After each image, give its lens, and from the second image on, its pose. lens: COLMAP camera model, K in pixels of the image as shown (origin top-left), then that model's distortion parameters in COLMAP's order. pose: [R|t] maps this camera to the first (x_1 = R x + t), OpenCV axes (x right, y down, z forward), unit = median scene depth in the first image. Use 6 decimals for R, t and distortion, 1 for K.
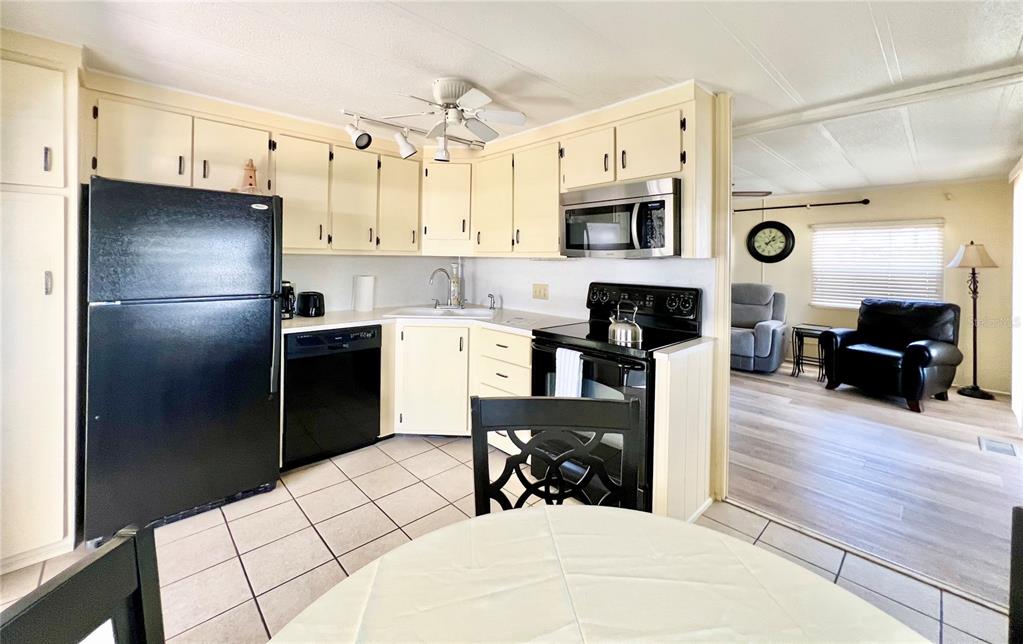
lens RADIAL K [[412.4, 0, 512.4], [0, 412.4, 260.7], [0, 0, 1]] dist [0.004768, 0.000268]
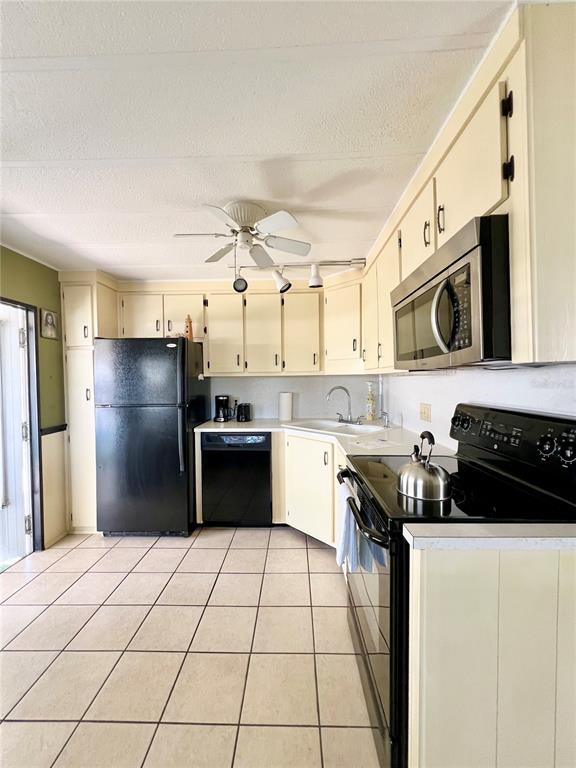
lens RADIAL K [[308.6, 0, 288.3], [0, 308.6, 384.9], [0, 0, 1]] dist [0.003559, -0.000239]
pose [[0.707623, -0.008997, -0.706533, 0.391708], [0.017320, 0.999839, 0.004615, 0.011938], [0.706378, -0.015503, 0.707665, 0.415250]]
